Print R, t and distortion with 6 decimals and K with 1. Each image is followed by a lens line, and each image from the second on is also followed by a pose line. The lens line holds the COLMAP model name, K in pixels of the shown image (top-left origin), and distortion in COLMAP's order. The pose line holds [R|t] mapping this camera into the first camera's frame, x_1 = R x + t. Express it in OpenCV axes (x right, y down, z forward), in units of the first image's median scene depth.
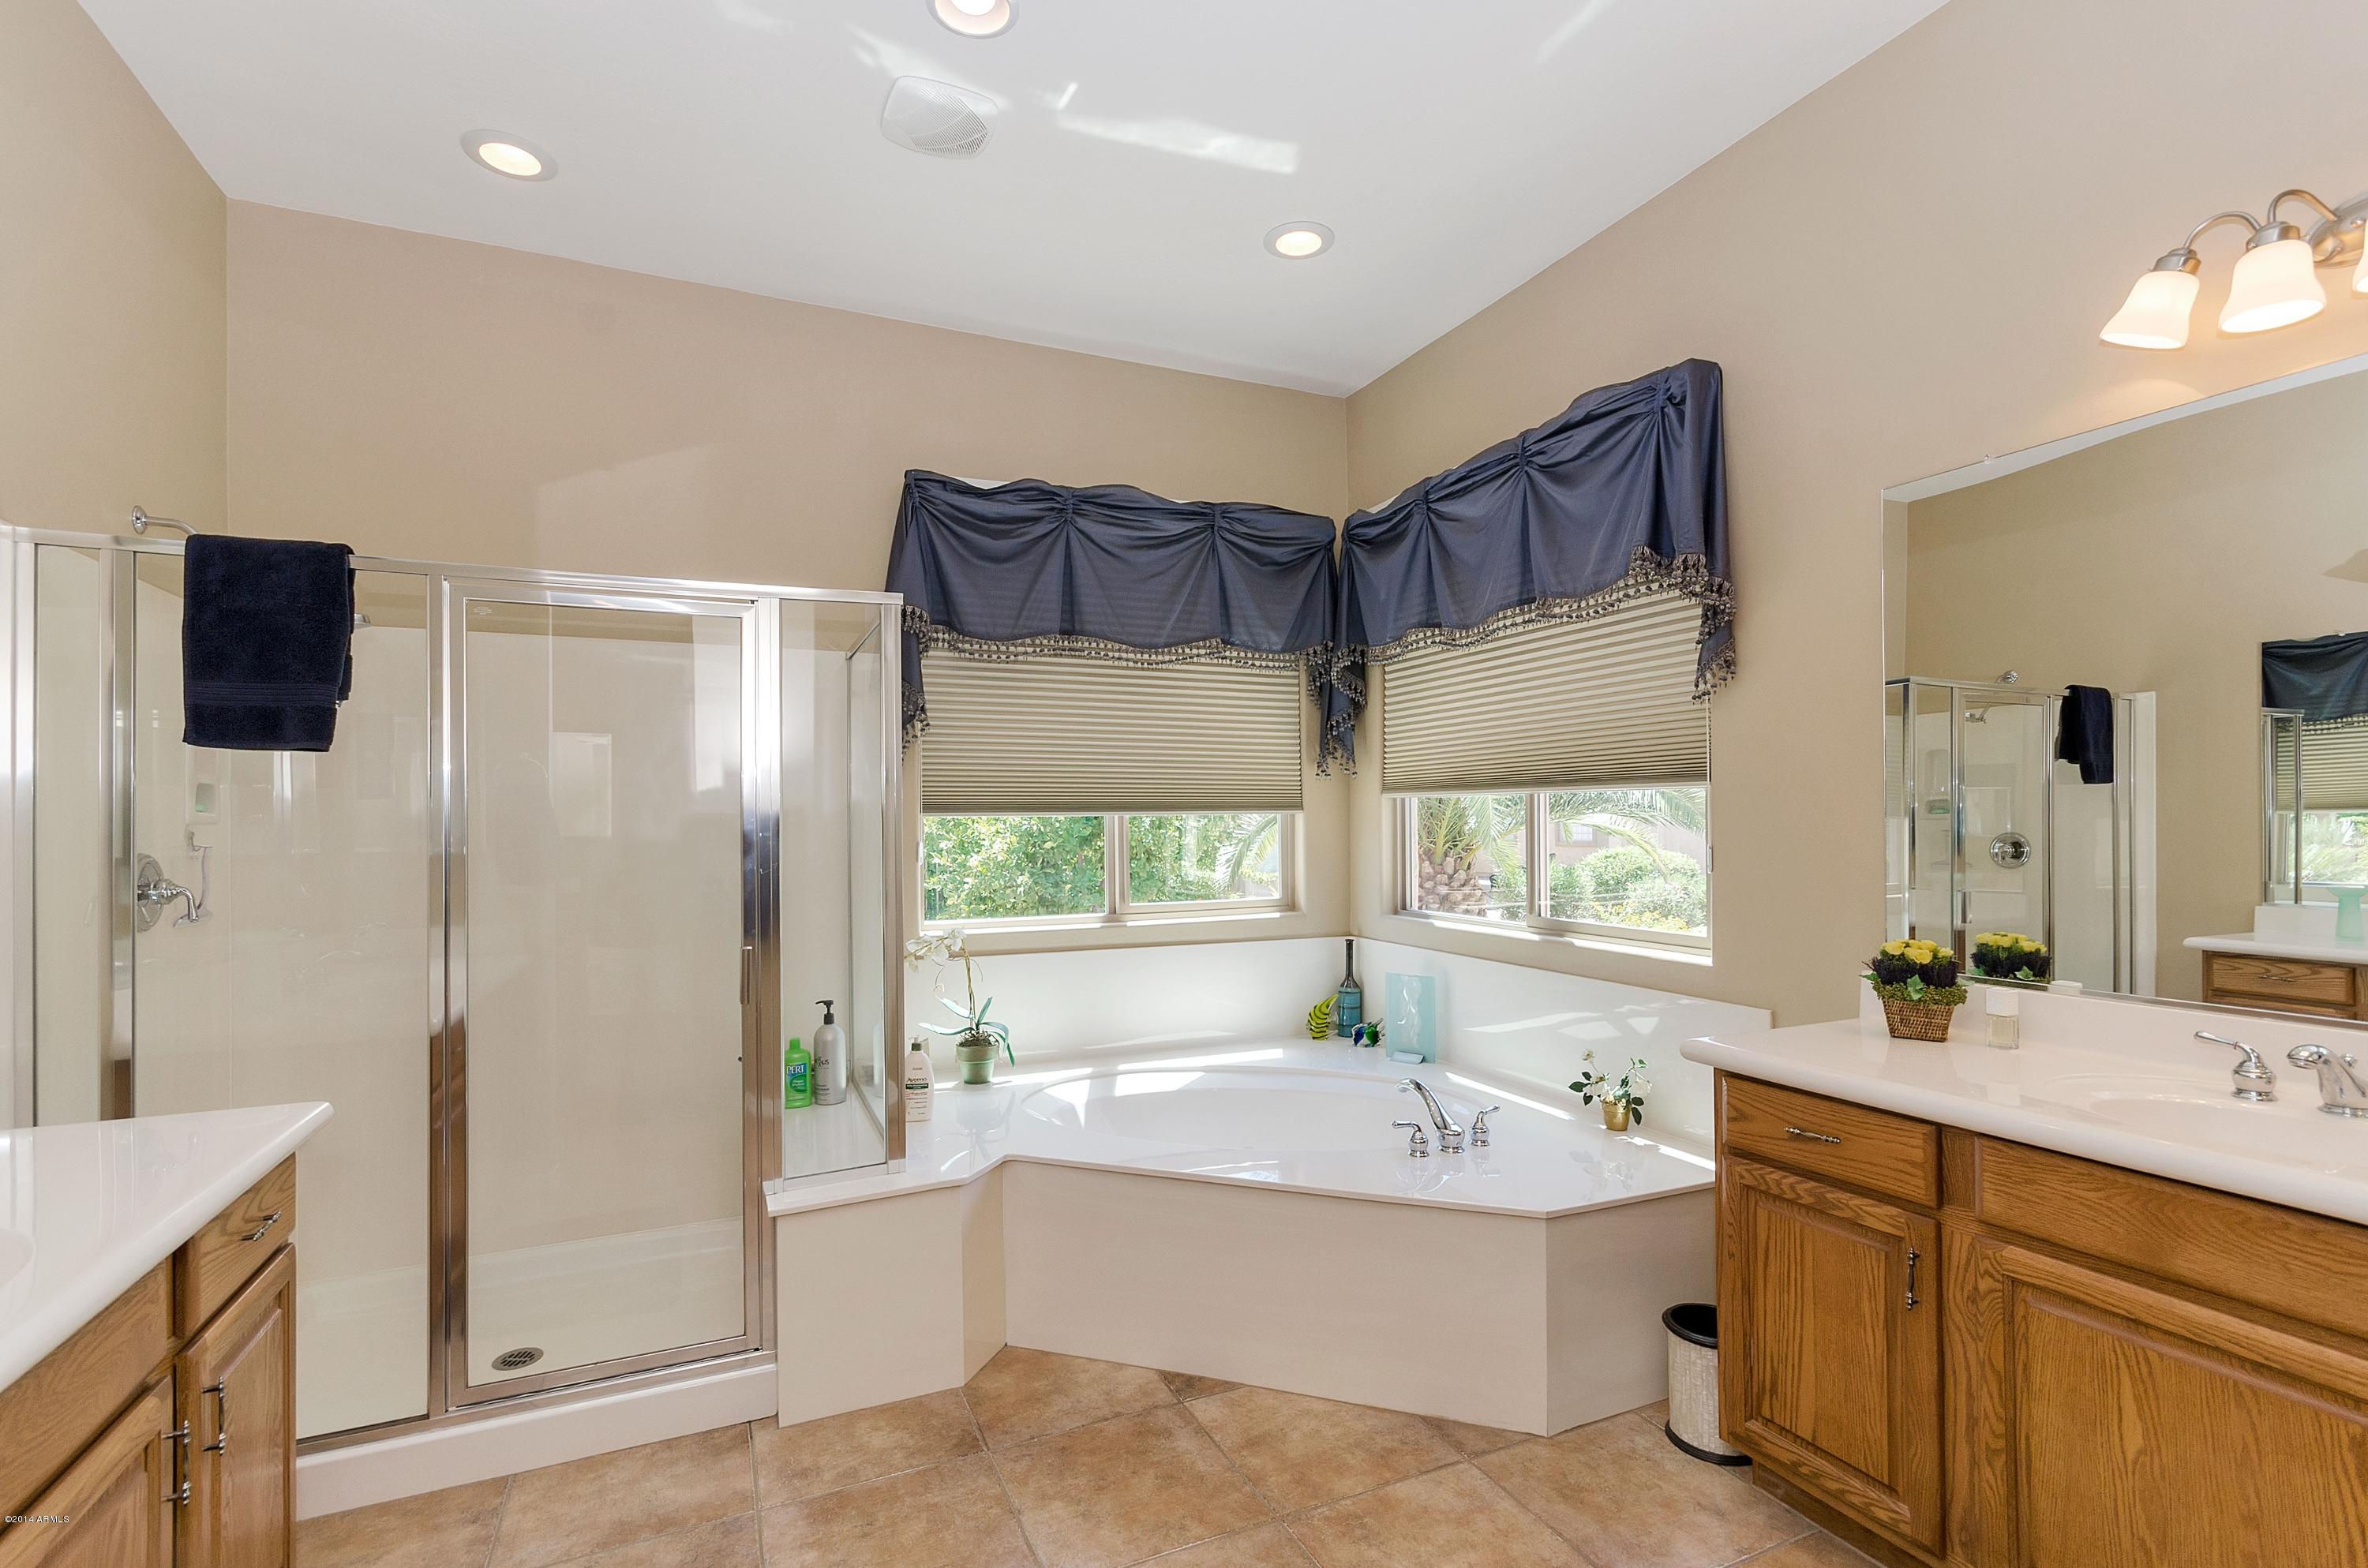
lens RADIAL K [[1073.3, 0, 1199.2], [0, 1073.3, 818.1], [0, 0, 1]] dist [-0.000910, 0.001389]
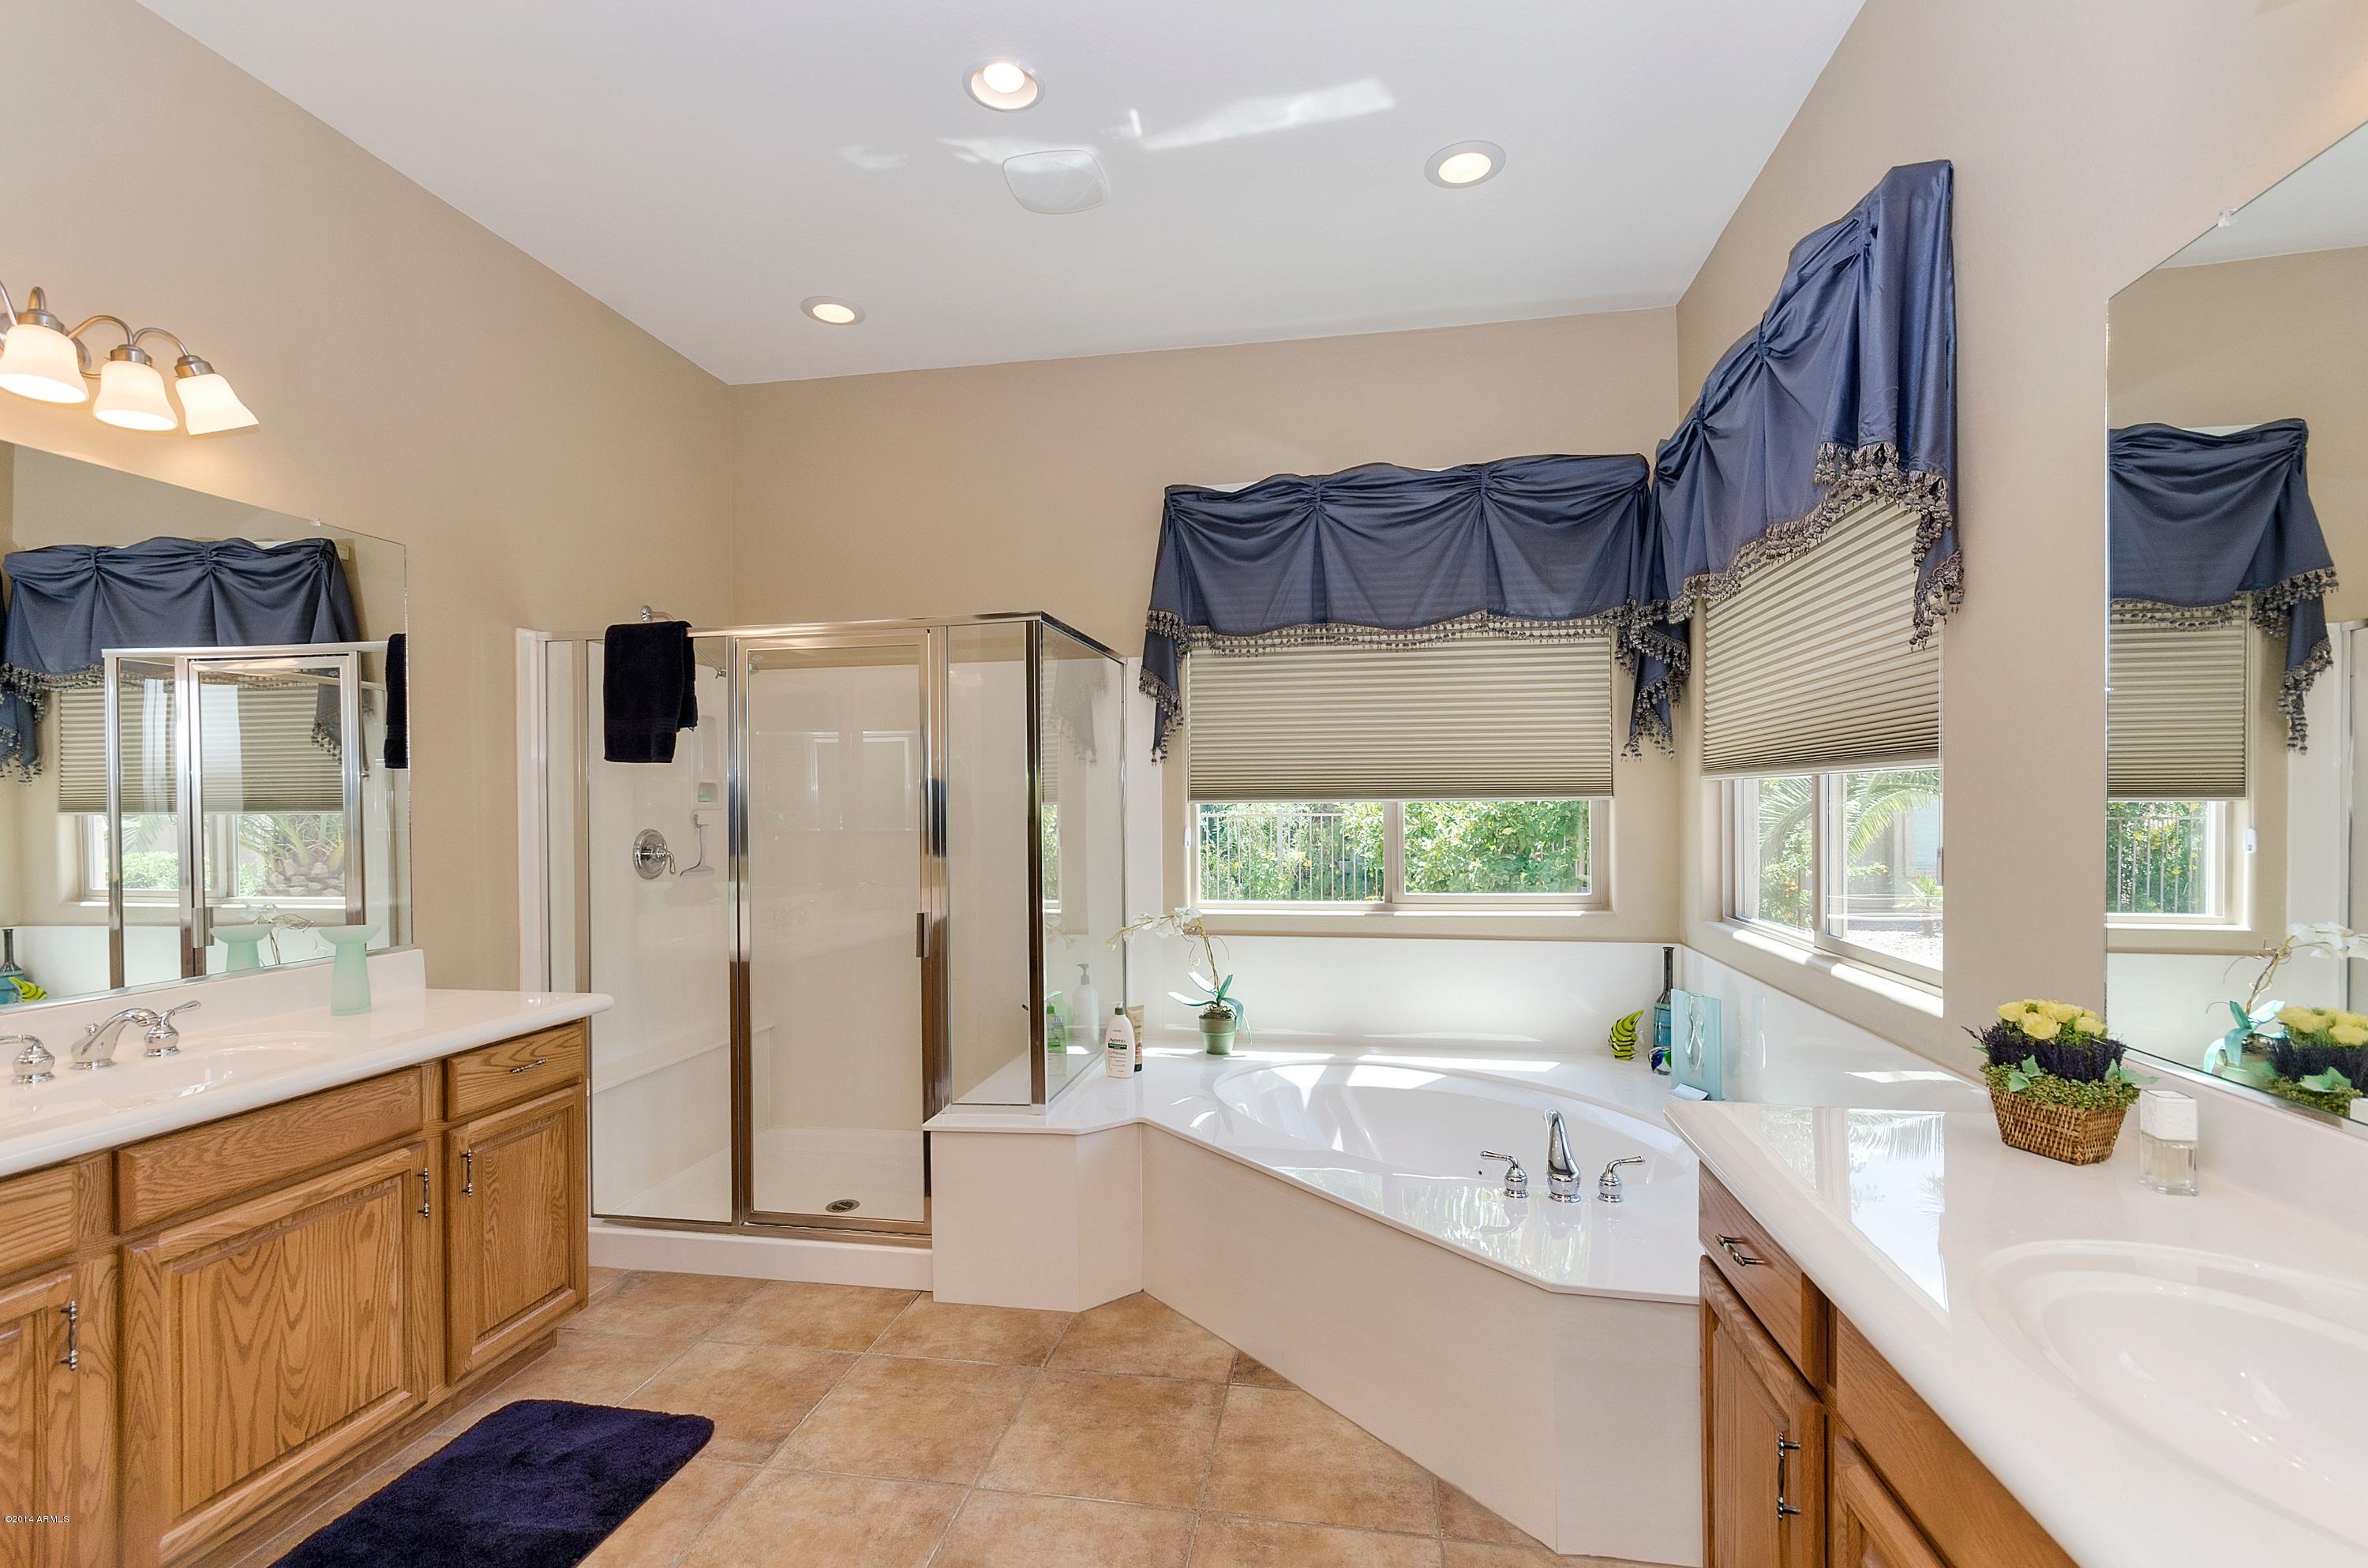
lens RADIAL K [[1073.3, 0, 1199.2], [0, 1073.3, 818.1], [0, 0, 1]] dist [-0.000910, 0.001389]
pose [[0.825908, 0.008215, -0.563745, 0.368409], [0.001984, 0.999845, 0.017476, -0.005985], [0.563801, -0.015553, 0.825764, 0.107772]]
